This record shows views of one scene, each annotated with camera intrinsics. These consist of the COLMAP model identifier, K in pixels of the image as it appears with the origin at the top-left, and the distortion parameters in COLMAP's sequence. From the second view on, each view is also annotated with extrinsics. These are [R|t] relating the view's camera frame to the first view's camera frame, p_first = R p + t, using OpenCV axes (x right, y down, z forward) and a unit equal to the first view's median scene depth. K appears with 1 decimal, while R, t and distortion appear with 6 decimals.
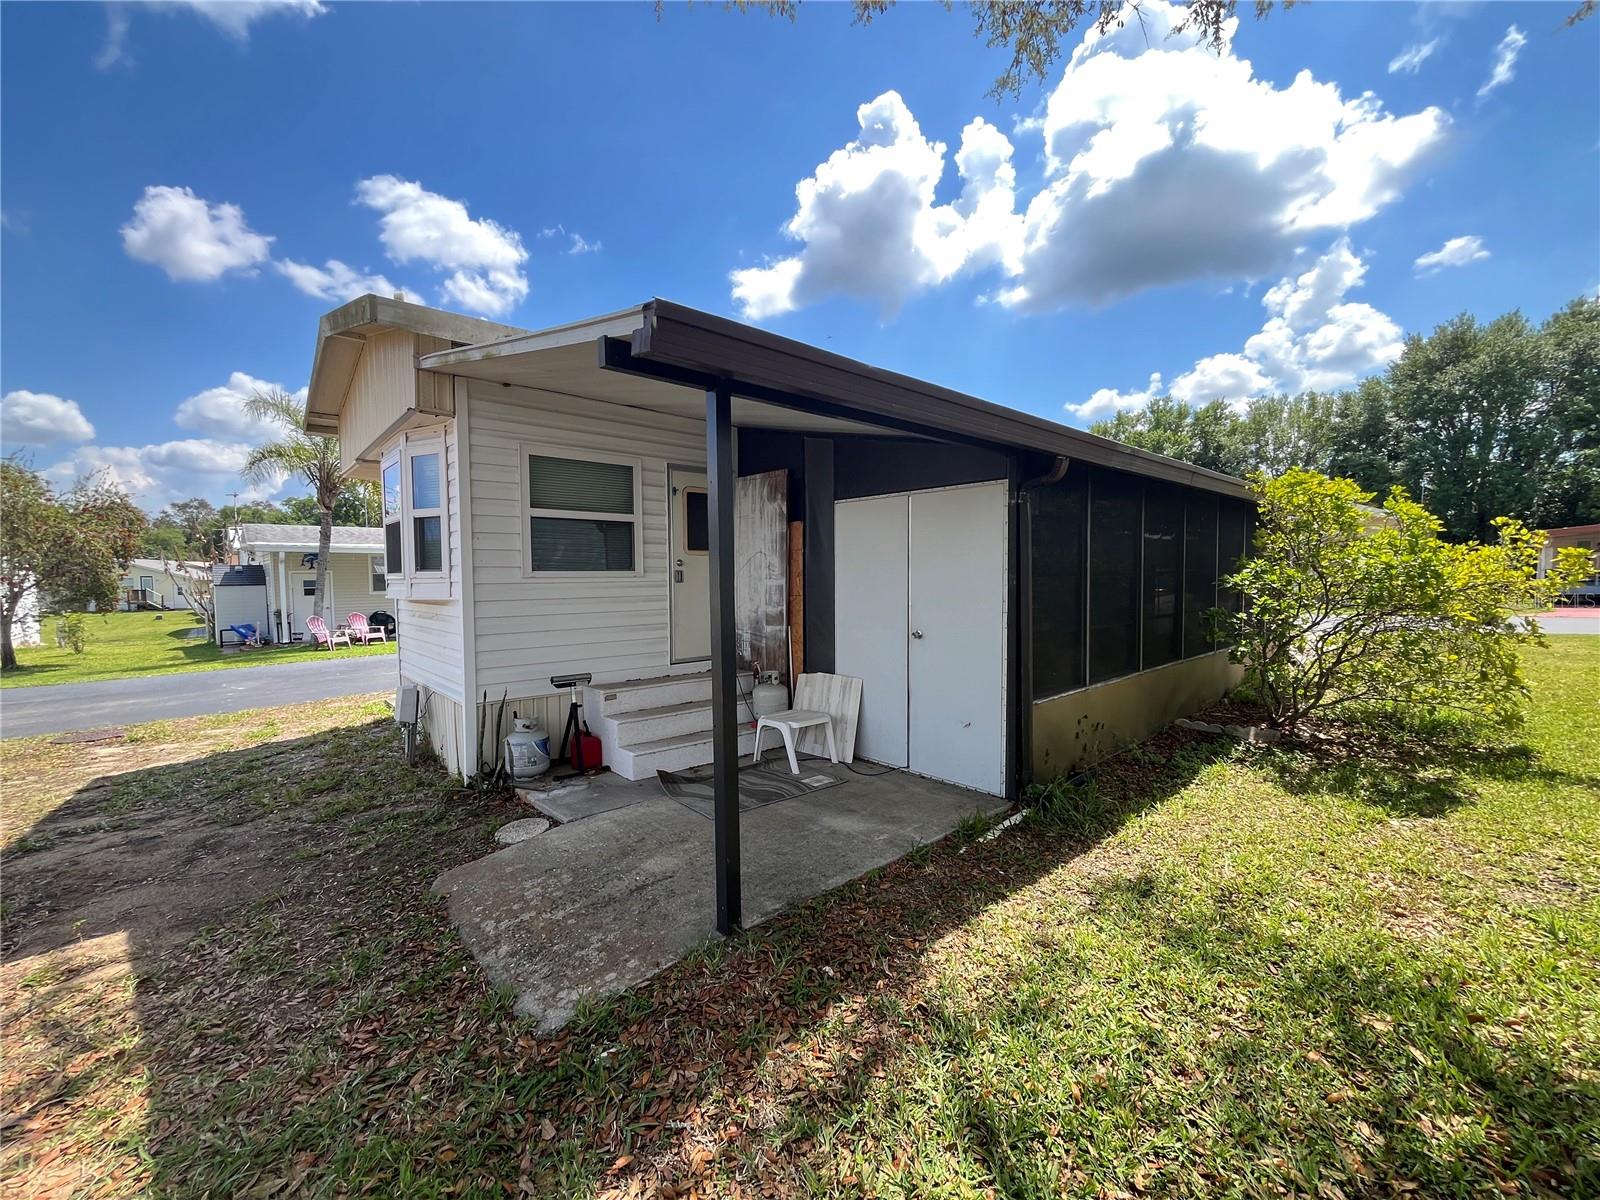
lens RADIAL K [[645.5, 0, 793.2], [0, 645.5, 609.6], [0, 0, 1]] dist [-0.003452, 0.000375]
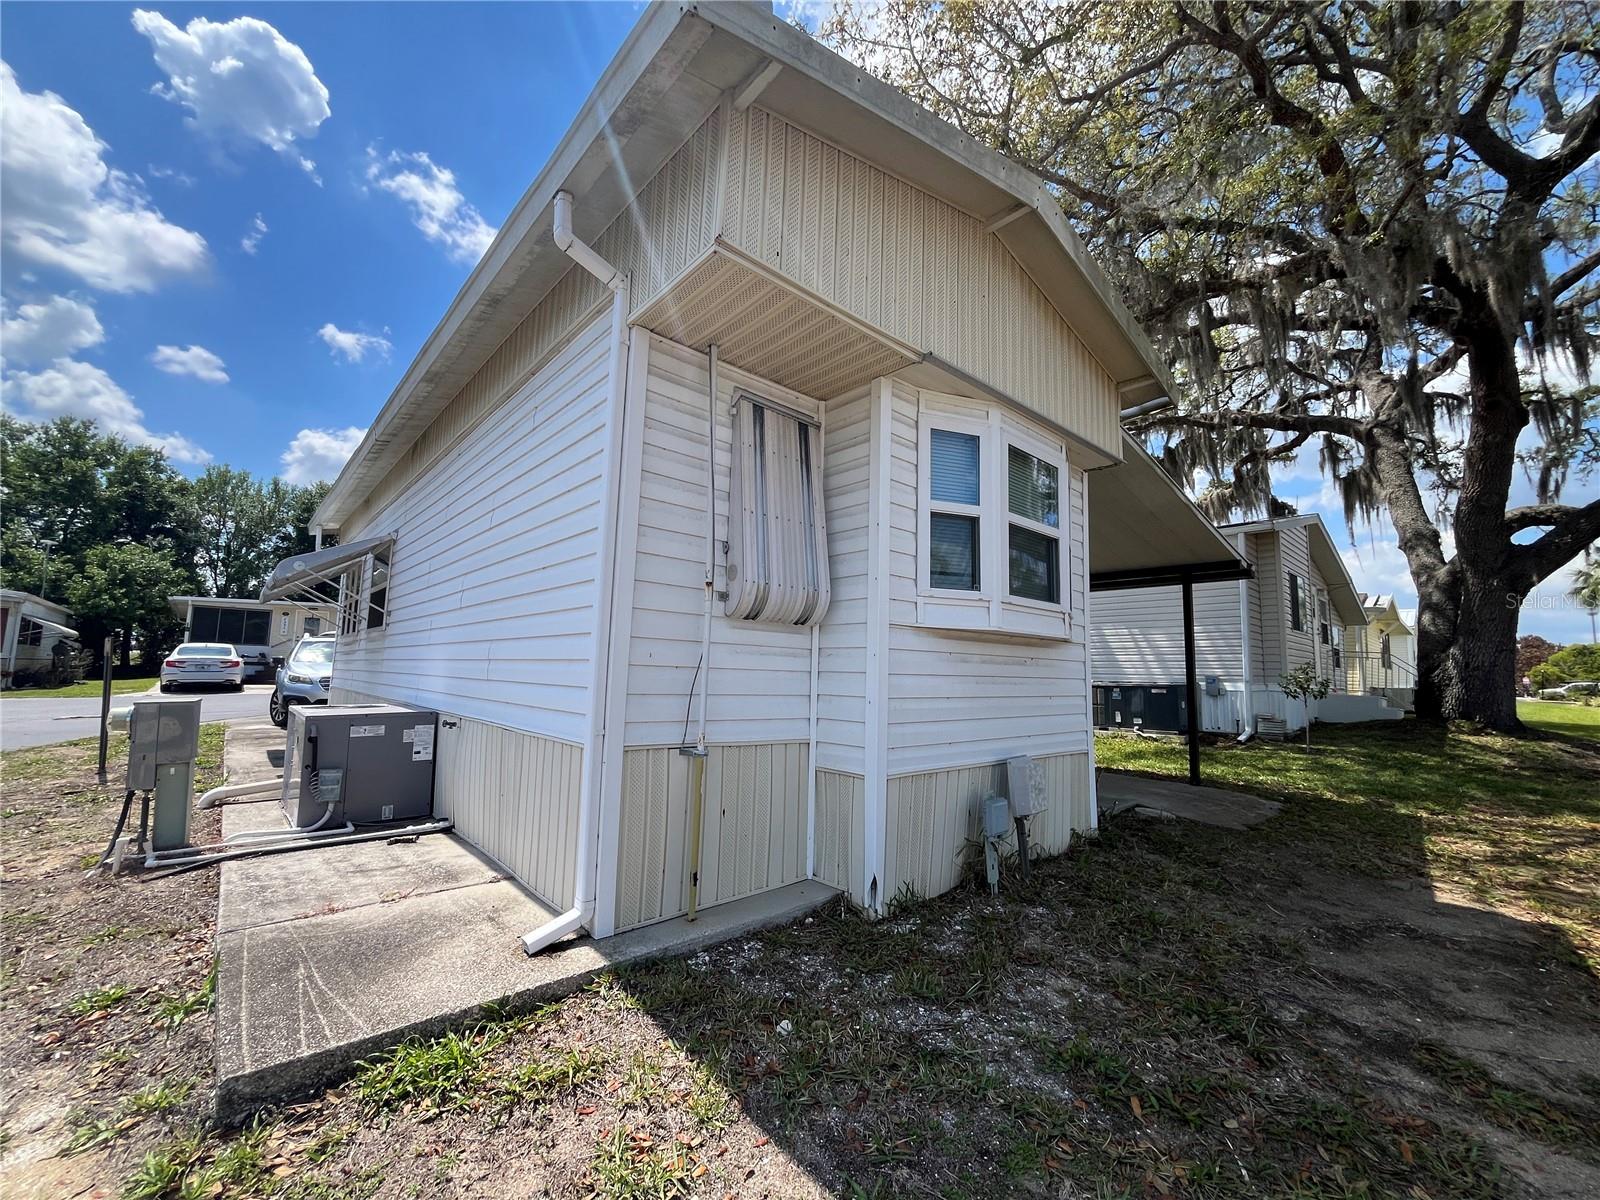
lens RADIAL K [[645.5, 0, 789.6], [0, 645.5, 602.6], [0, 0, 1]] dist [-0.003452, 0.000375]
pose [[0.005267, 0.122784, 0.992419, -1.492500], [0.024216, 0.992127, -0.122876, 0.031960], [-0.999693, 0.024680, 0.002252, 1.417034]]
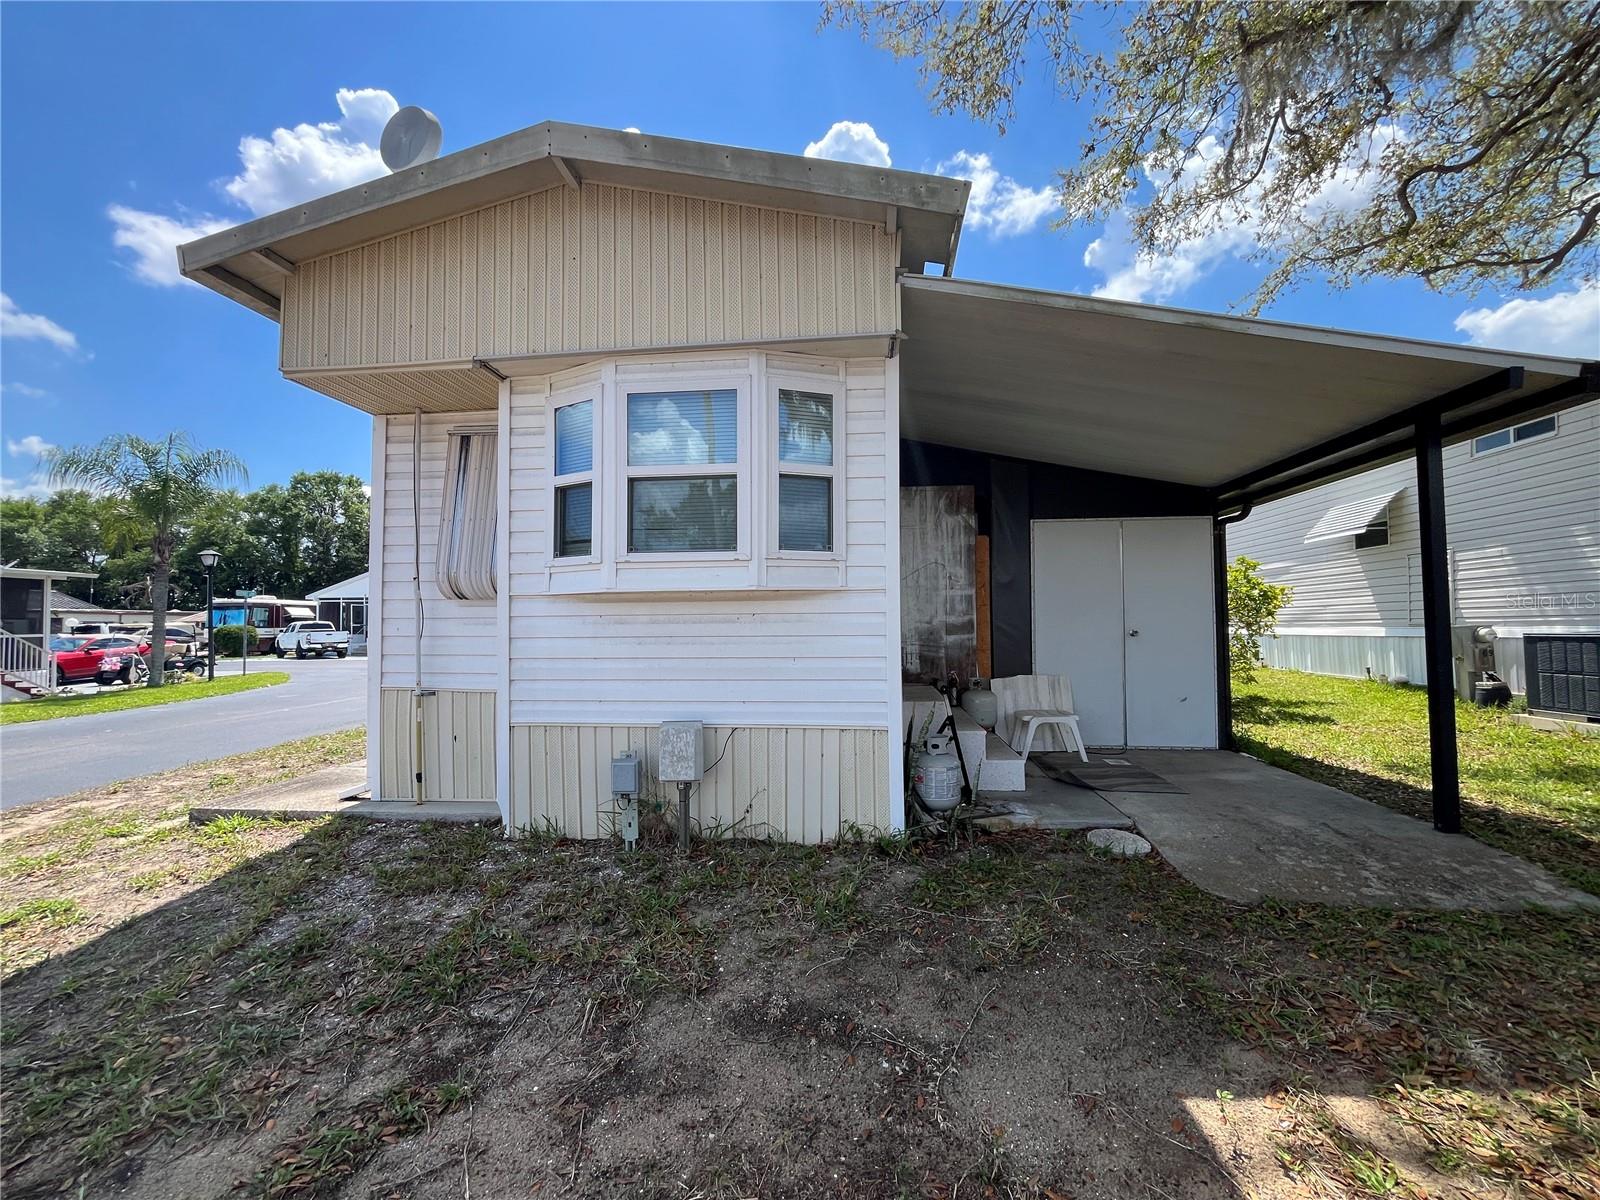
lens RADIAL K [[645.5, 0, 798.5], [0, 645.5, 601.8], [0, 0, 1]] dist [-0.003452, 0.000375]
pose [[0.746058, 0.028917, 0.665253, -1.078478], [0.032453, 0.996290, -0.079701, 0.055791], [-0.665090, 0.081051, 0.742352, 0.485503]]
